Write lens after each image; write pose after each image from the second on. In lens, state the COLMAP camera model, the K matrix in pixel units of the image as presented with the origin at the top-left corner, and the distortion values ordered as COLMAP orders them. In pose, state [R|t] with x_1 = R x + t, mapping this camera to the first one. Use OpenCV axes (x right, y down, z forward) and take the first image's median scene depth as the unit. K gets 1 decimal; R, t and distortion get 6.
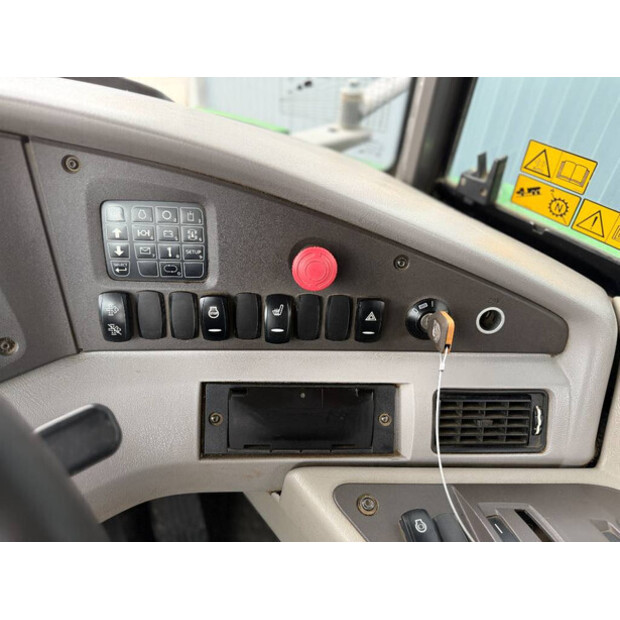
lens RADIAL K [[442.1, 0, 309.1], [0, 442.1, 309.7], [0, 0, 1]] dist [0.010439, -0.006193]
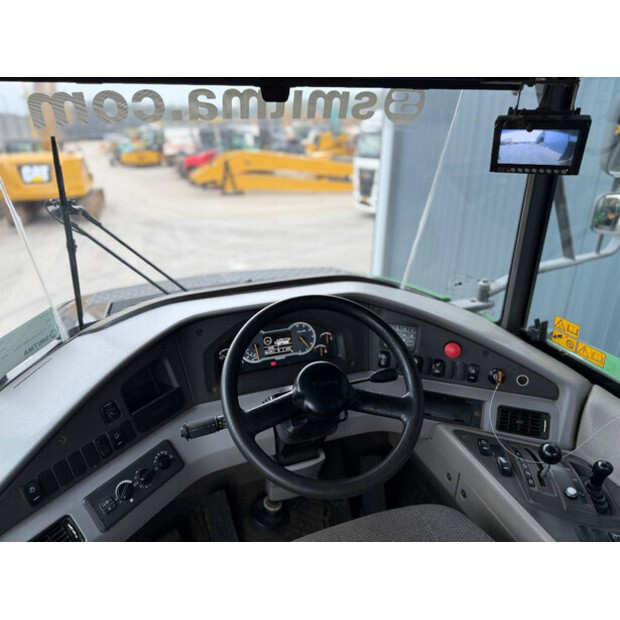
lens RADIAL K [[442.1, 0, 310.7], [0, 442.1, 312.6], [0, 0, 1]] dist [0.010439, -0.006193]
pose [[0.935930, 0.074082, -0.344307, 0.086453], [-0.173836, 0.947411, -0.268690, 0.438239], [0.306295, 0.311328, 0.899588, -1.438009]]
